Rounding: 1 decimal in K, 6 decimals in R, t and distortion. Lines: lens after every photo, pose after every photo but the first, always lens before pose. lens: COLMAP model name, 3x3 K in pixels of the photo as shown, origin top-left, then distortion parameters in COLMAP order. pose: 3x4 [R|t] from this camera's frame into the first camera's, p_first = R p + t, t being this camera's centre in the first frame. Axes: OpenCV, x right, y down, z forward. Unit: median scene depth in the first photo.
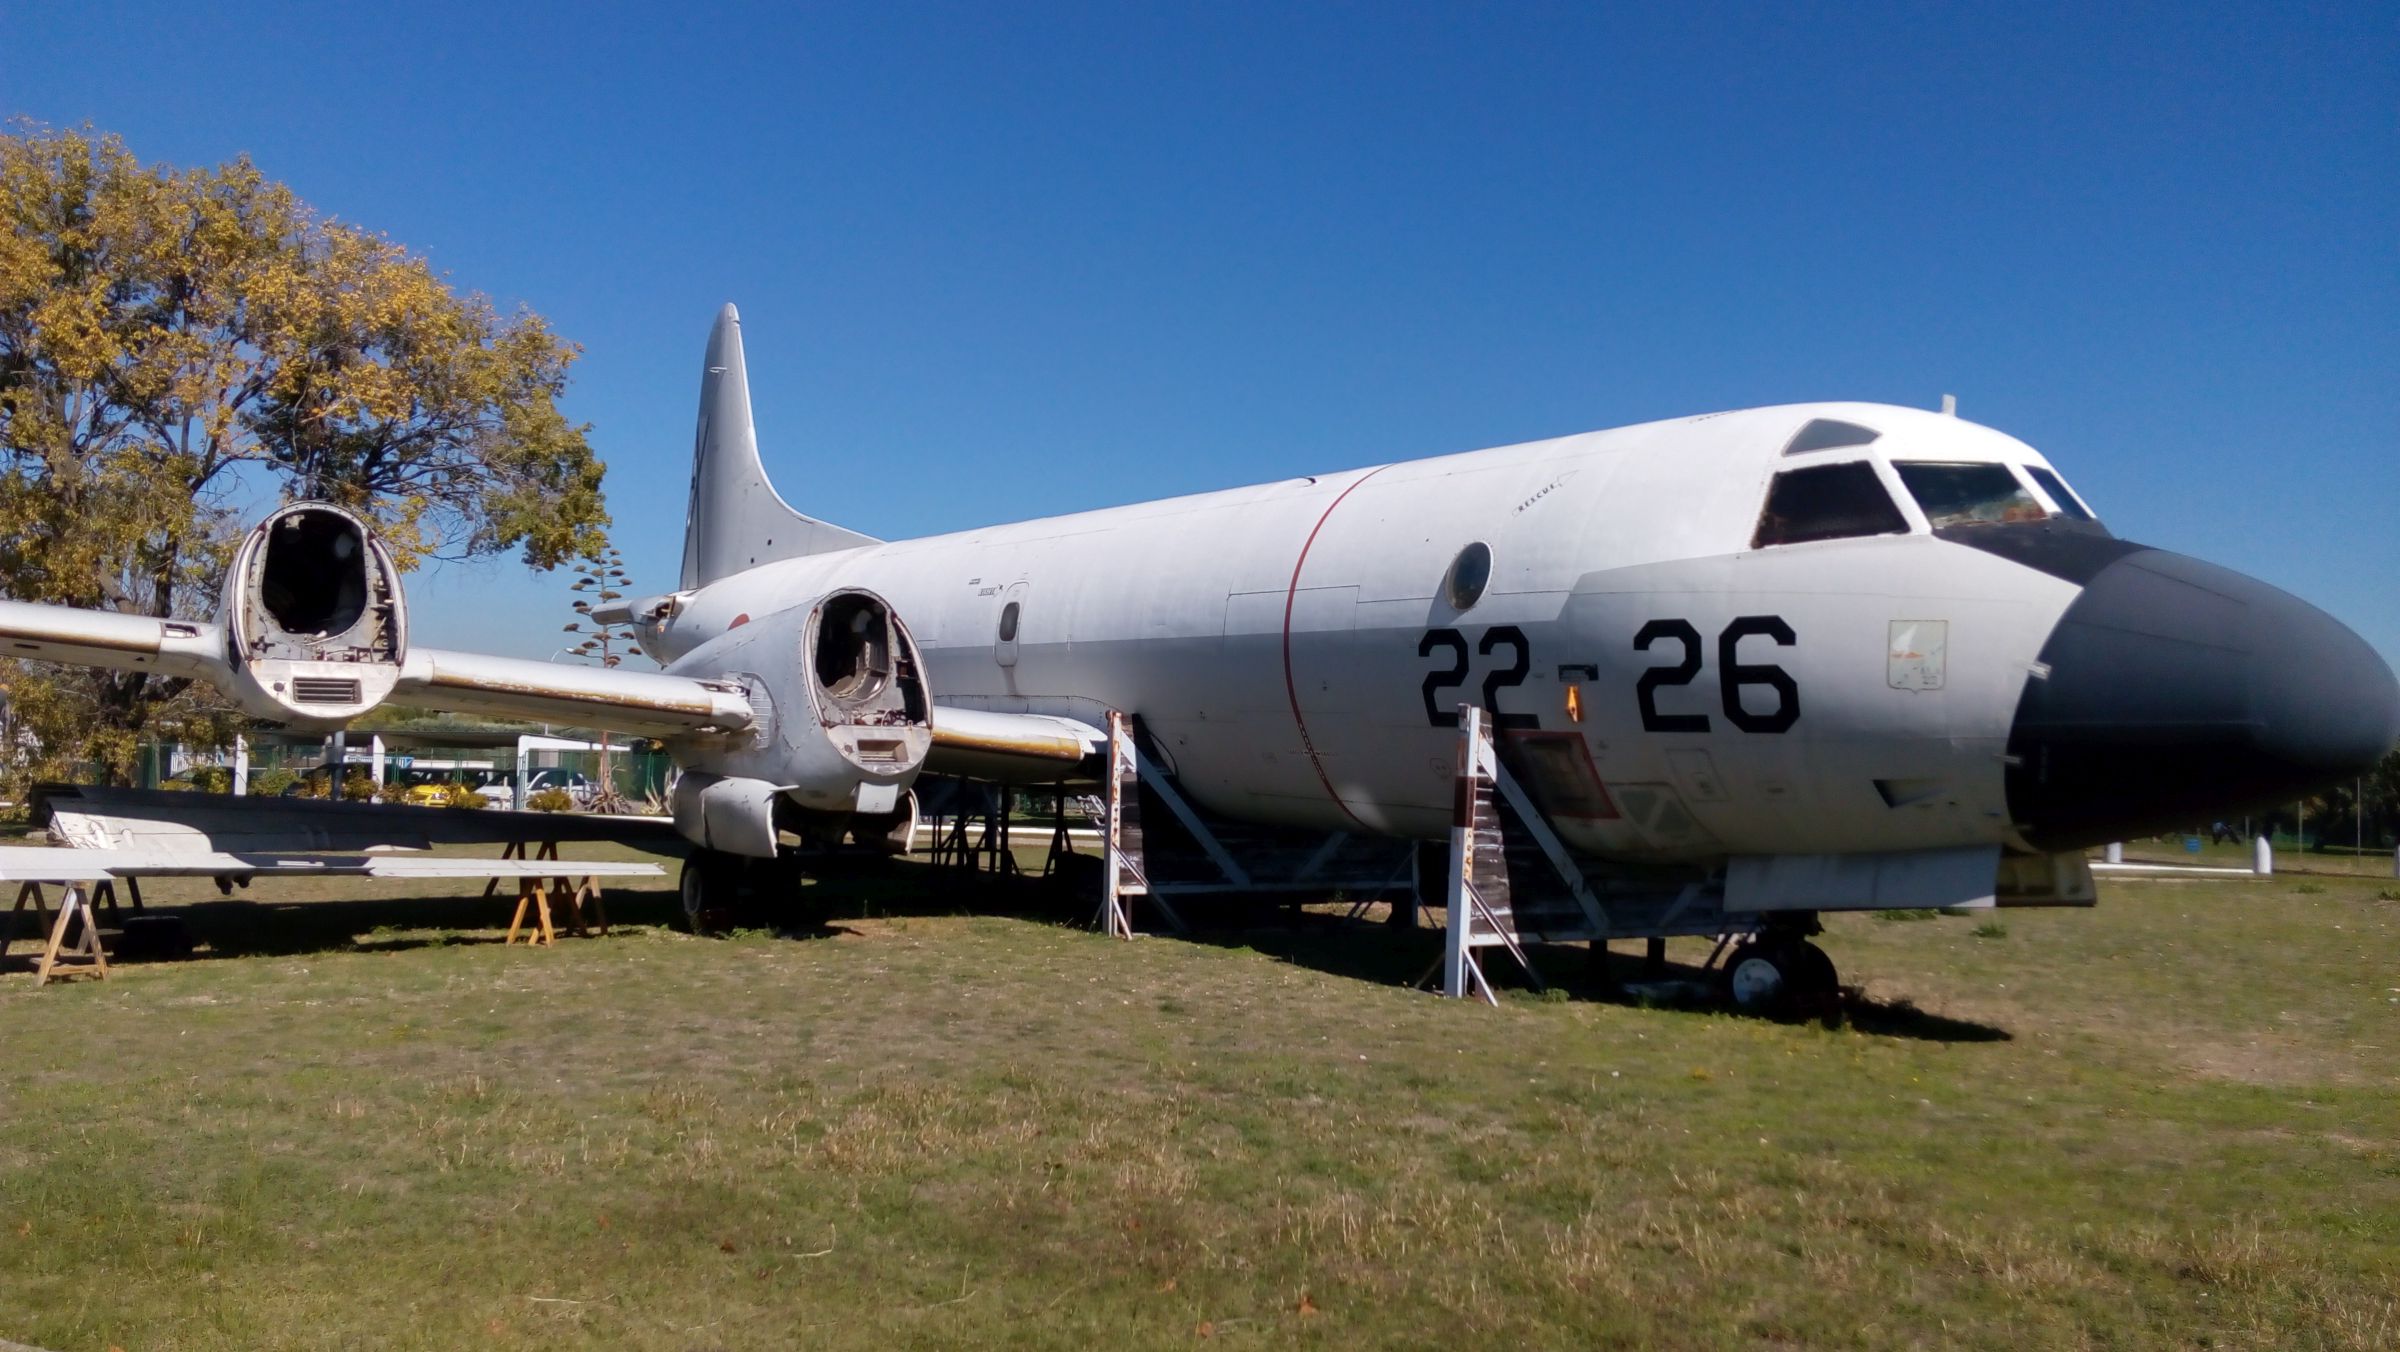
lens RADIAL K [[1797.1, 0, 1215.2], [0, 1797.1, 681.3], [0, 0, 1]] dist [0.081716, -0.133846]
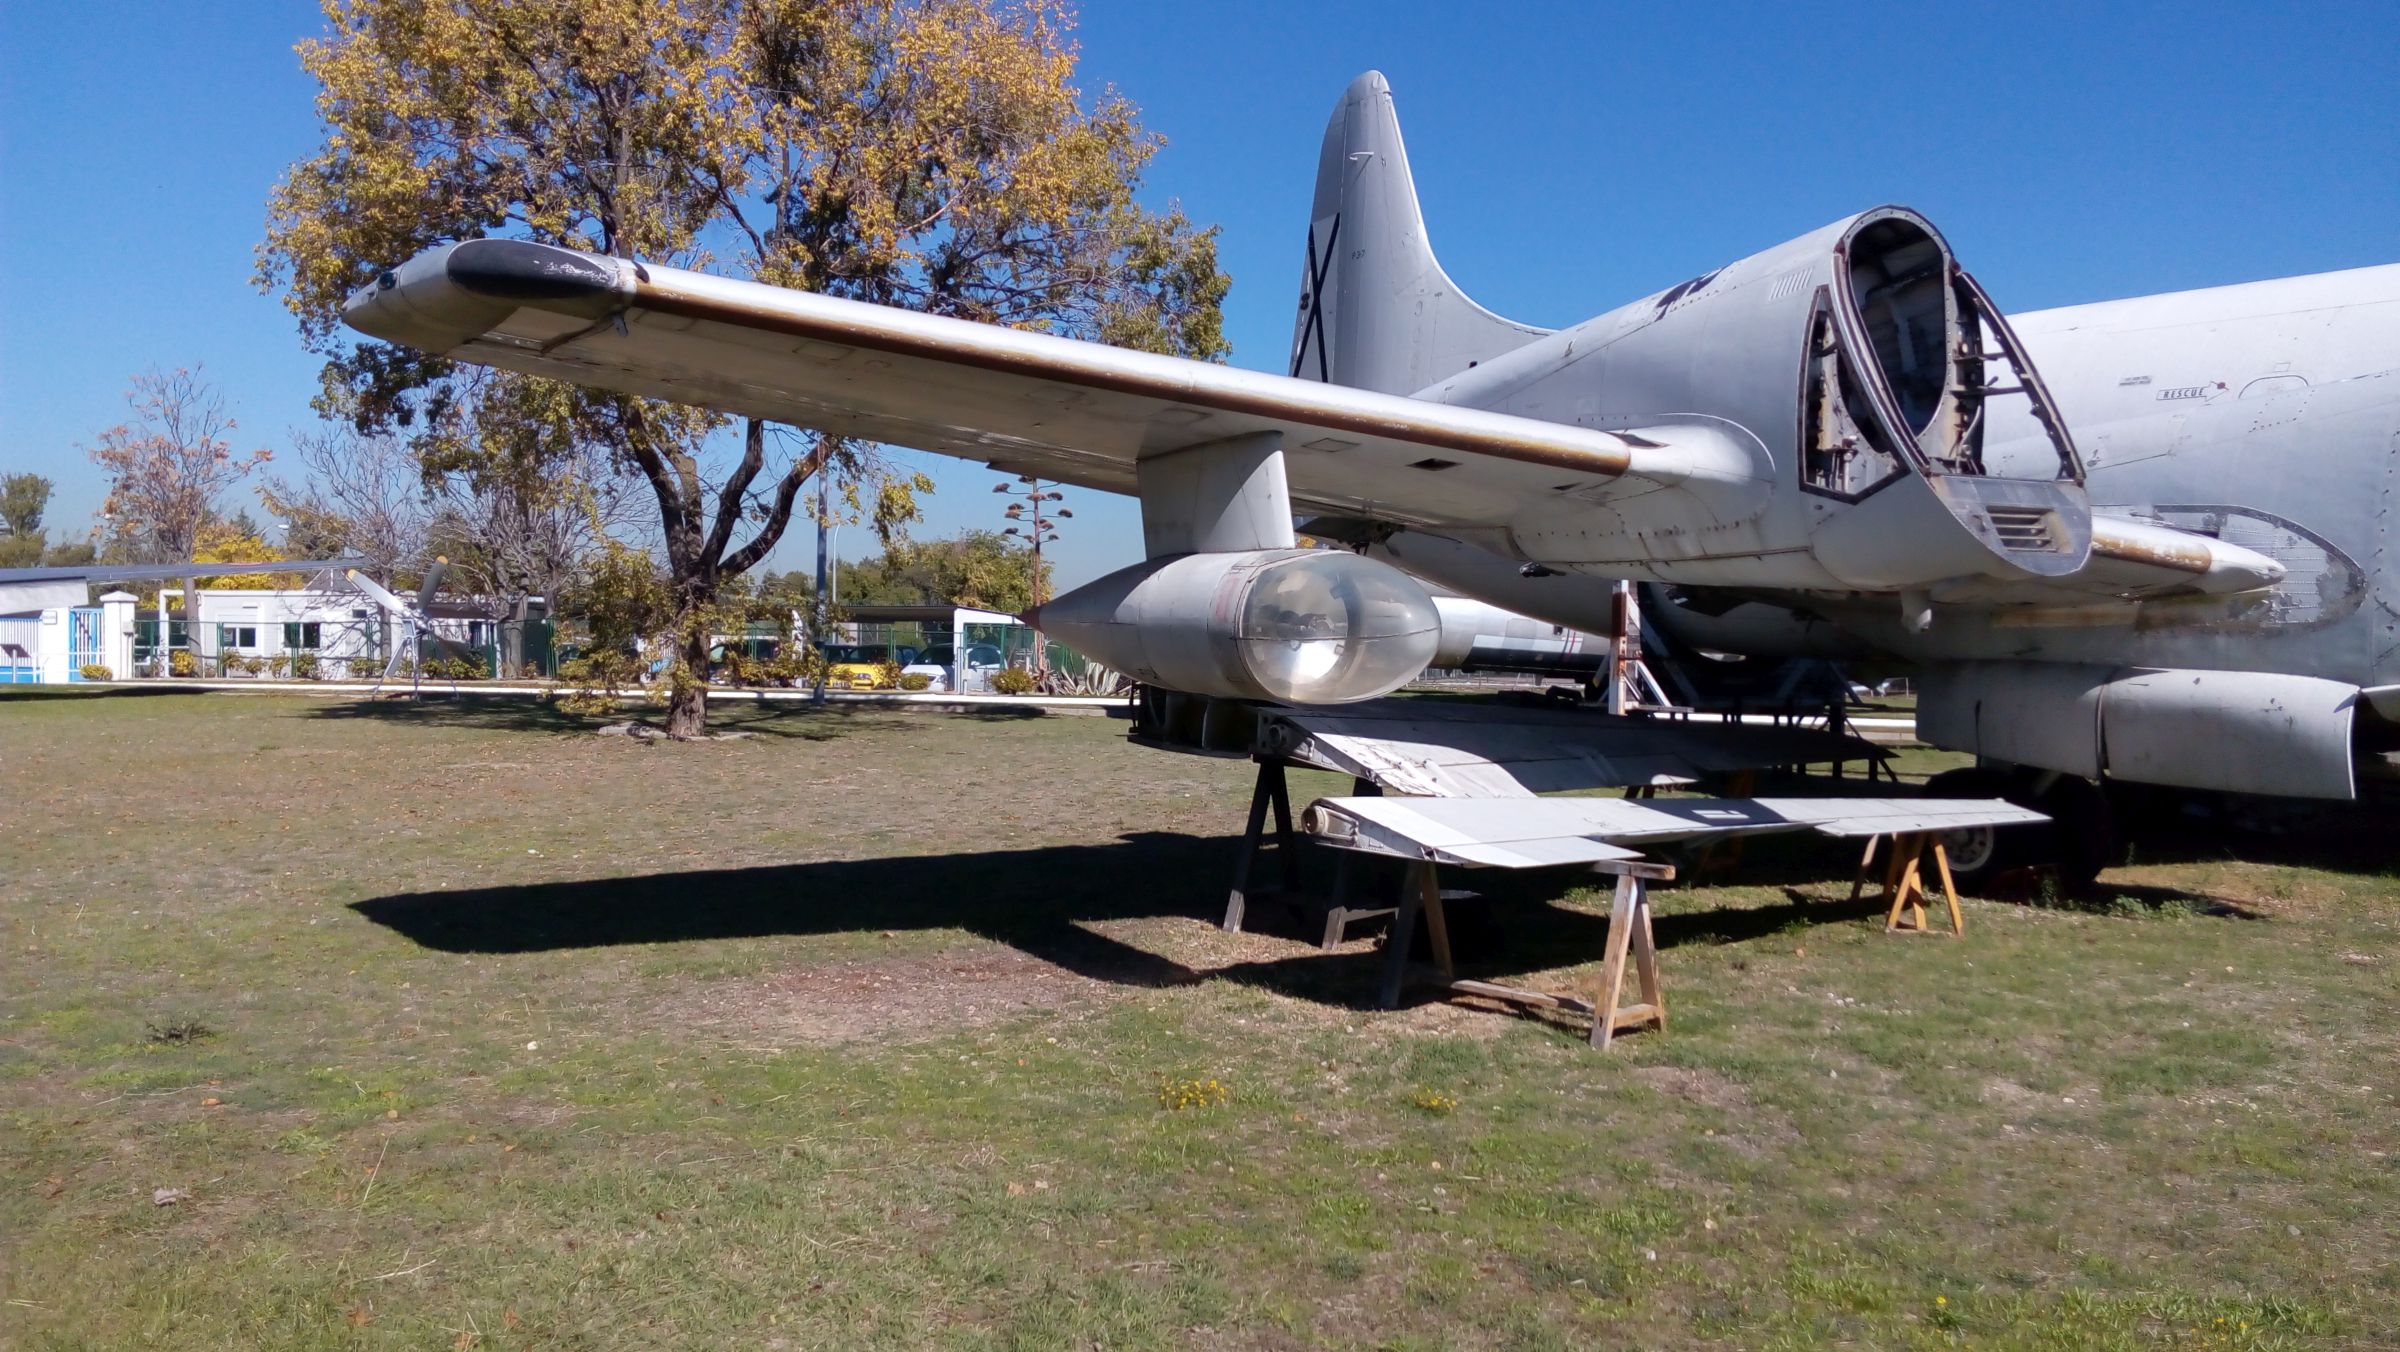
lens RADIAL K [[1797.1, 0, 1190.2], [0, 1797.1, 681.7], [0, 0, 1]] dist [0.081716, -0.133846]
pose [[0.996745, -0.006371, -0.080365, -0.524262], [0.012266, 0.997251, 0.073077, 0.005730], [0.079678, -0.073825, 0.994083, 0.306472]]
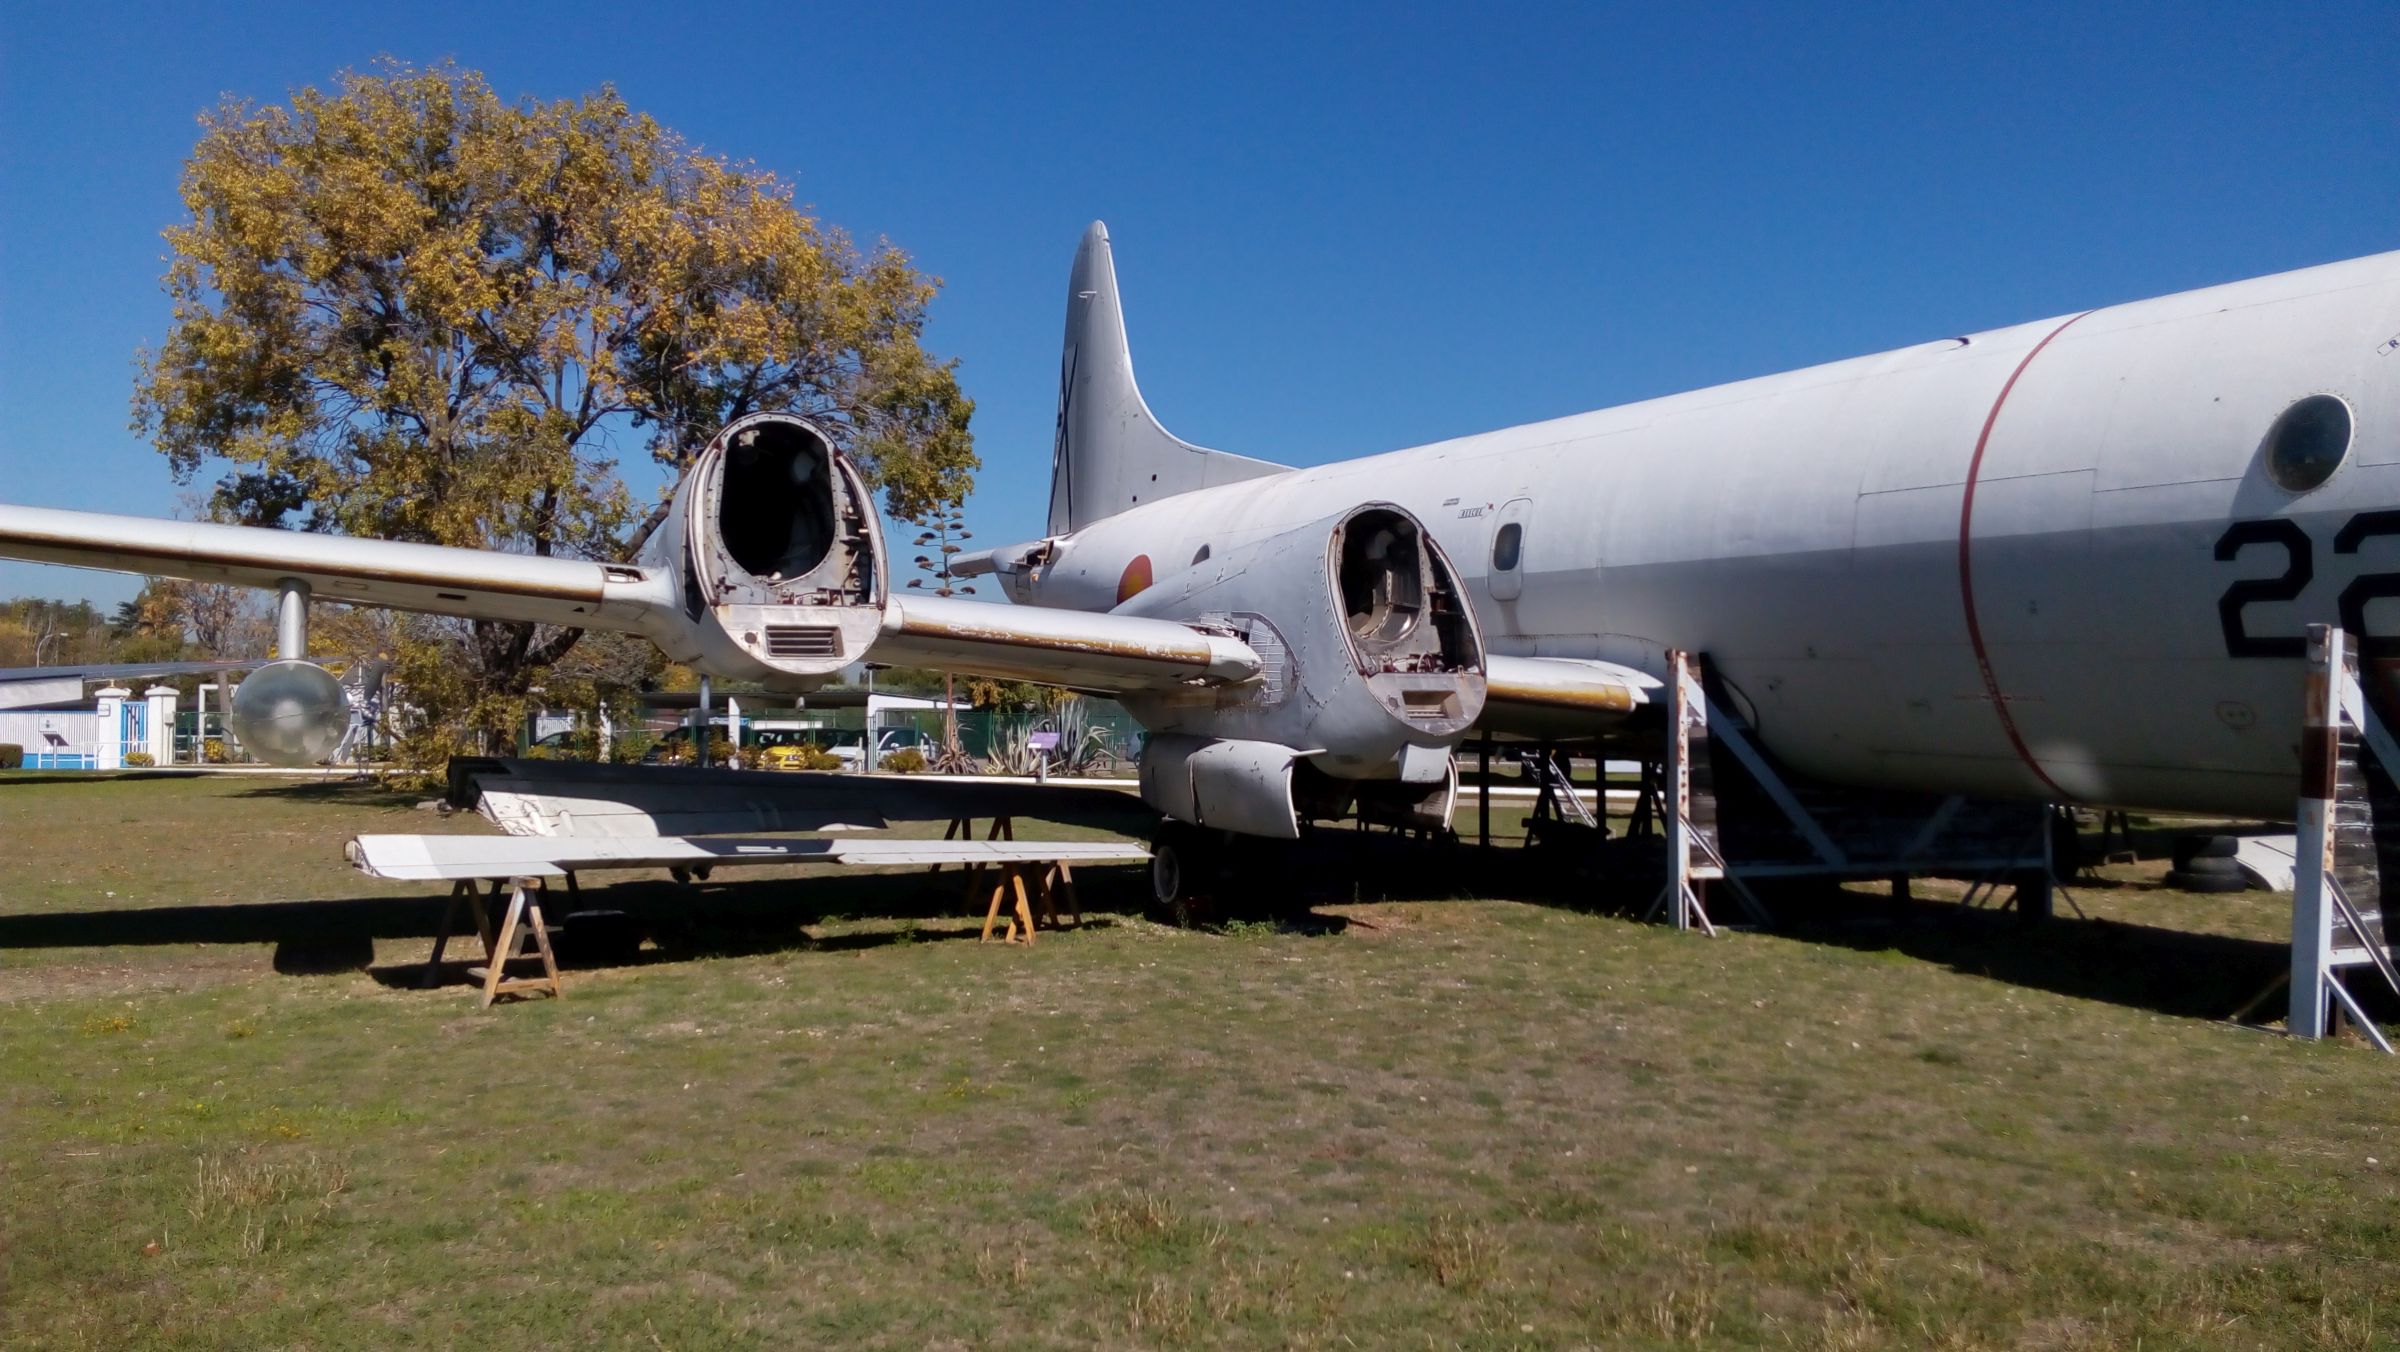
lens RADIAL K [[1797.1, 0, 1198.1], [0, 1797.1, 681.7], [0, 0, 1]] dist [0.081716, -0.133846]
pose [[0.987085, -0.019161, -0.159048, -0.139164], [0.023589, 0.999384, 0.026000, 0.004754], [0.158452, -0.029416, 0.986928, 0.172809]]
